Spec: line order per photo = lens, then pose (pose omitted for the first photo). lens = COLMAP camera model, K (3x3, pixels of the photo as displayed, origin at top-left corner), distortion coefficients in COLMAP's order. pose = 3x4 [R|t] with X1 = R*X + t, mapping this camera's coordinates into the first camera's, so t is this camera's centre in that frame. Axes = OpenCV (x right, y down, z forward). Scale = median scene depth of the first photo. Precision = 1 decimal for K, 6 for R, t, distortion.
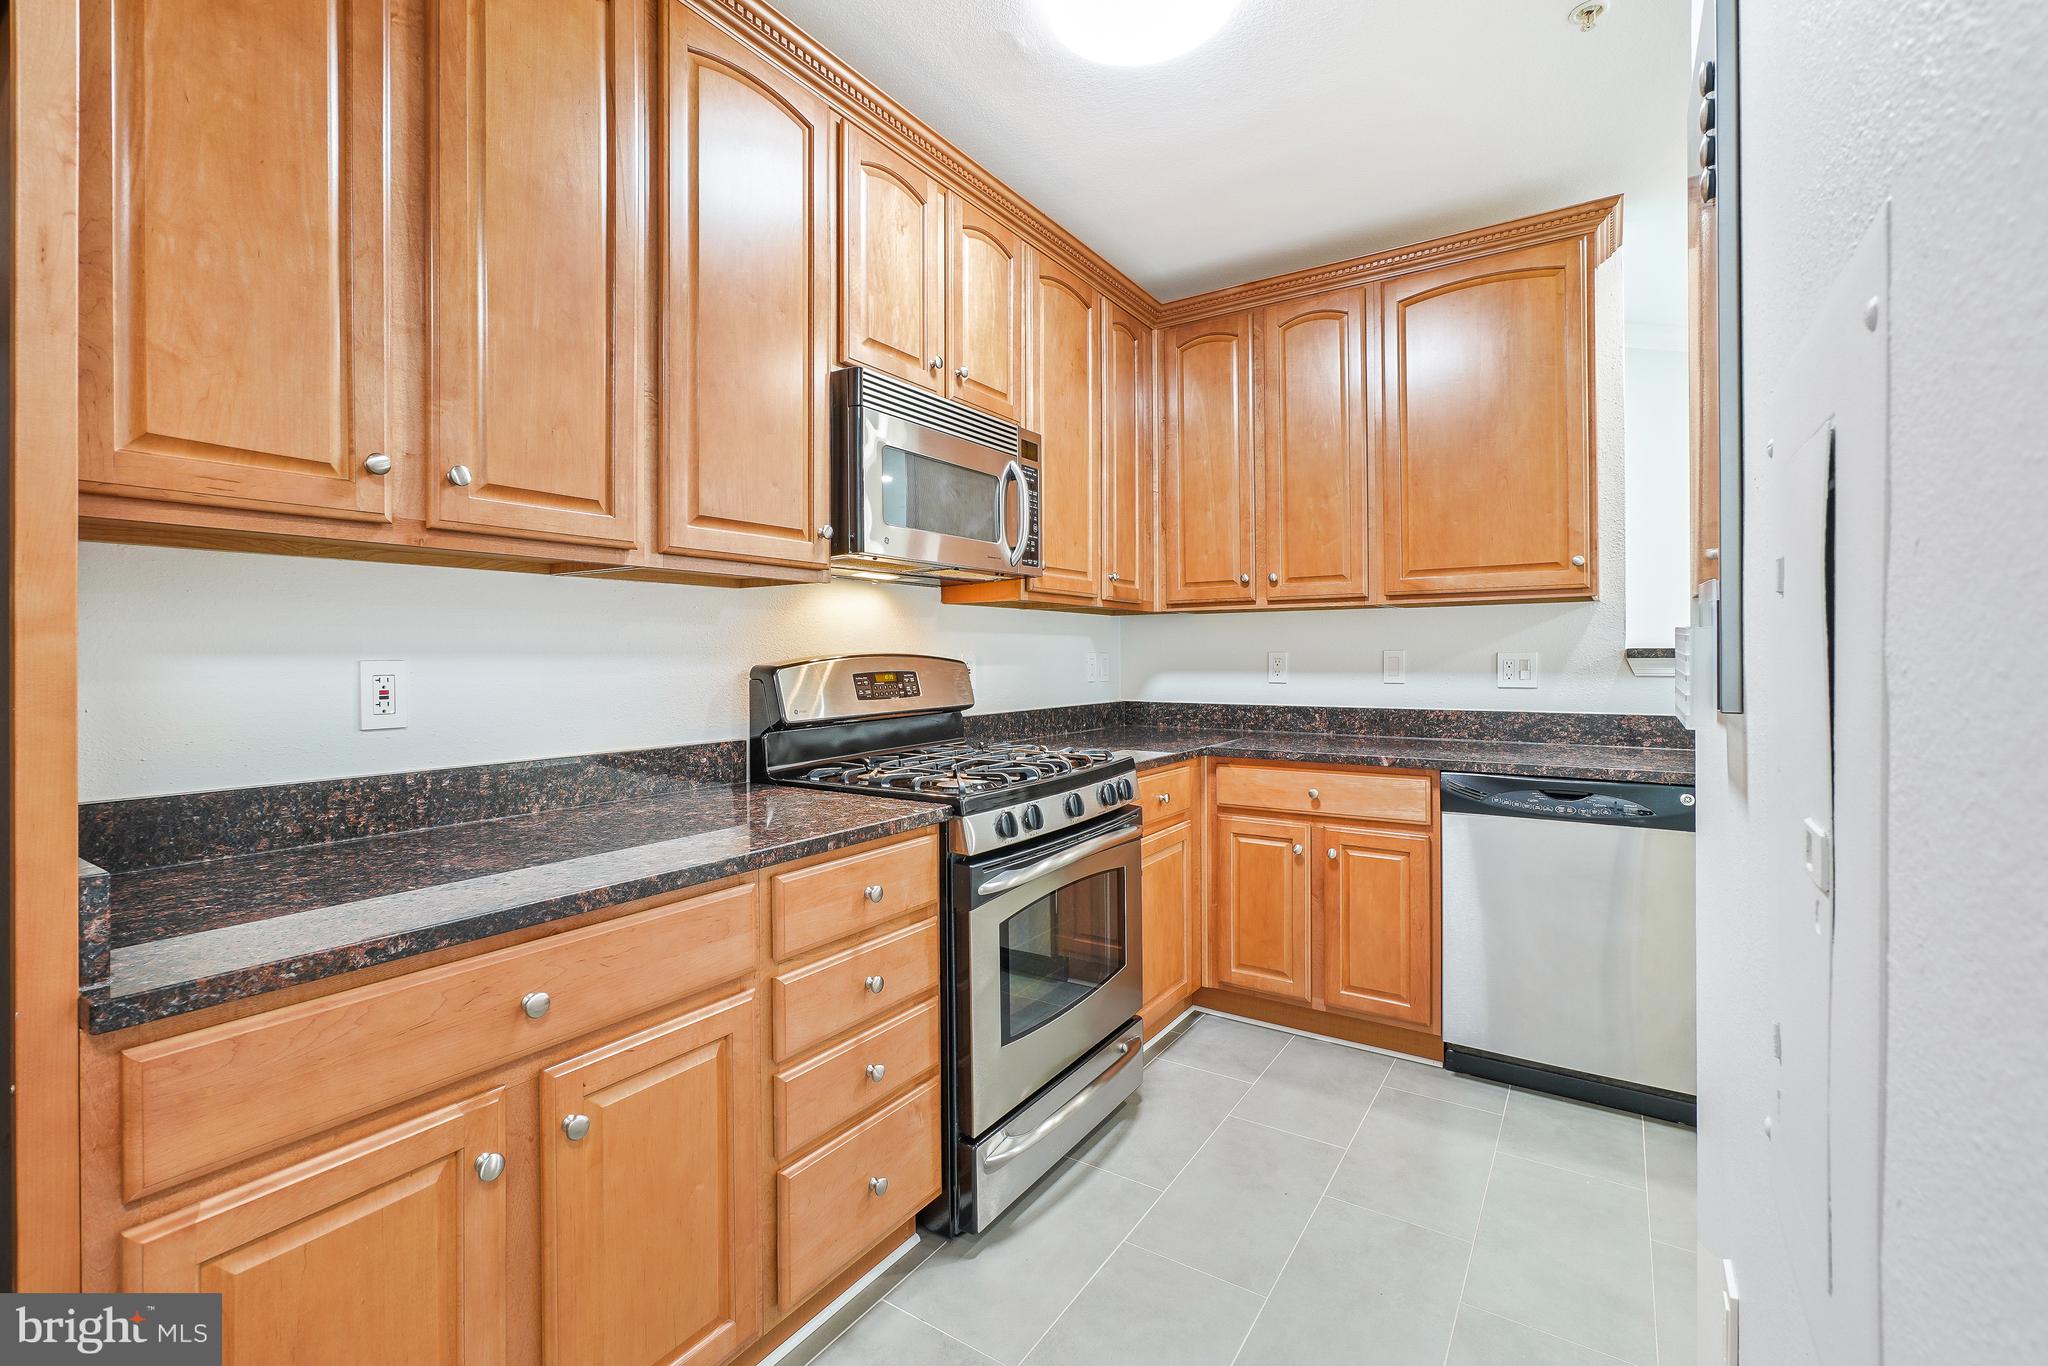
lens RADIAL K [[890.9, 0, 1025.0], [0, 890.9, 657.1], [0, 0, 1]] dist [-0.000055, 0.000779]
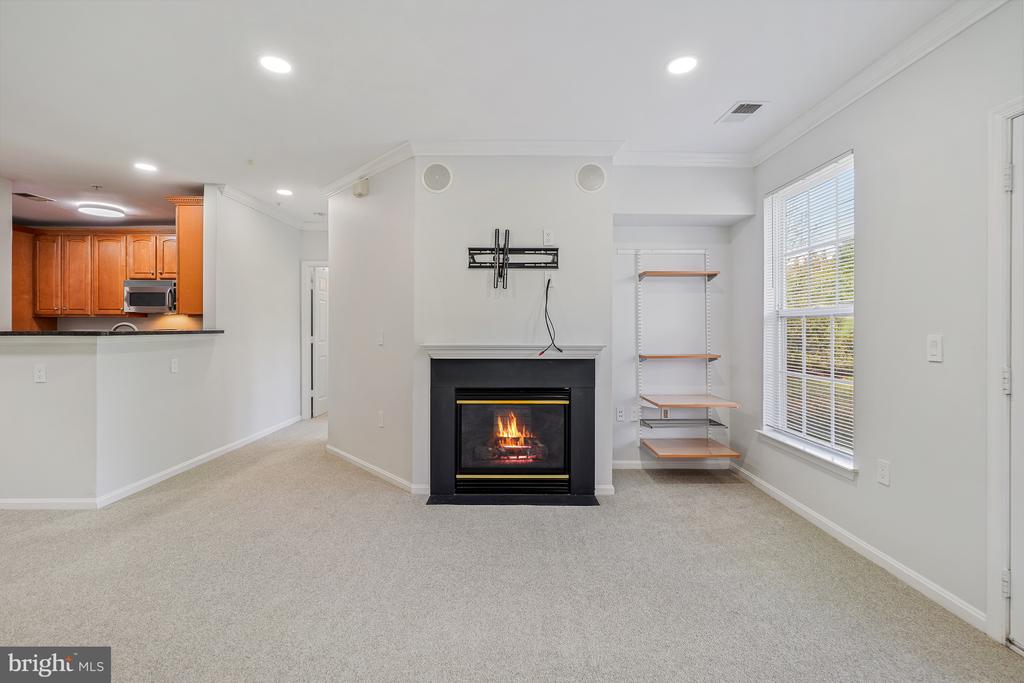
lens RADIAL K [[445.4, 0, 512.5], [0, 445.4, 328.5], [0, 0, 1]] dist [-0.000055, 0.000779]
pose [[0.555406, 0.008610, -0.831535, 2.827485], [-0.008624, 0.999952, 0.004594, -0.033206], [0.831535, 0.004619, 0.555454, 1.153375]]
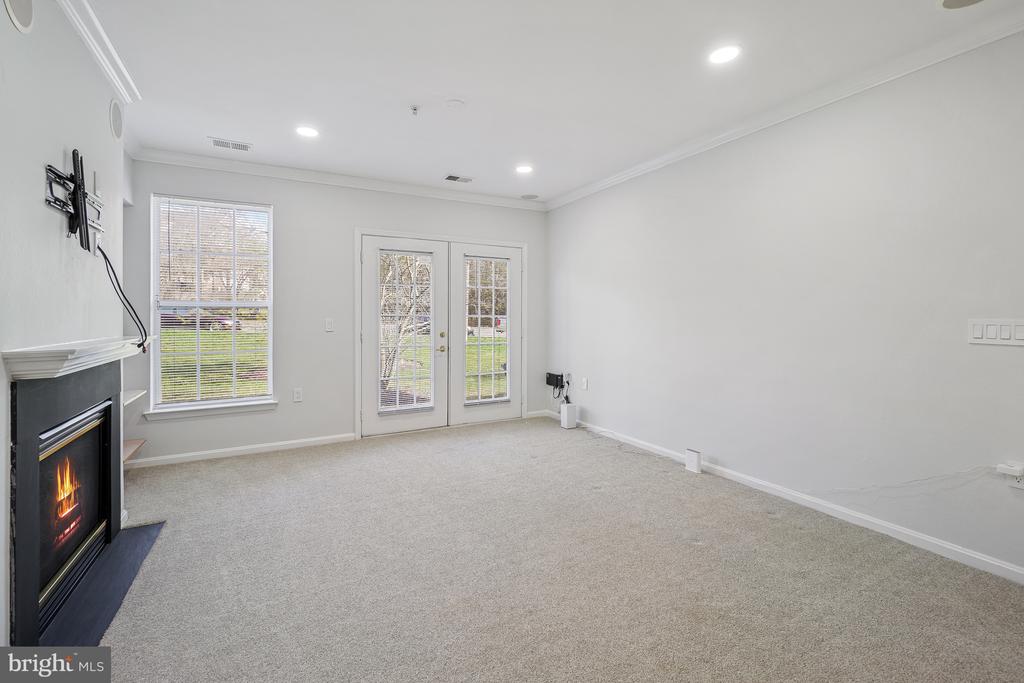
lens RADIAL K [[450.2, 0, 513.6], [0, 450.2, 317.2], [0, 0, 1]] dist [-0.004760, 0.000356]
pose [[0.467957, 0.002949, 0.883747, 1.345712], [0.002564, 0.999986, -0.004694, -0.020136], [-0.883748, 0.004463, 0.467942, 0.791885]]
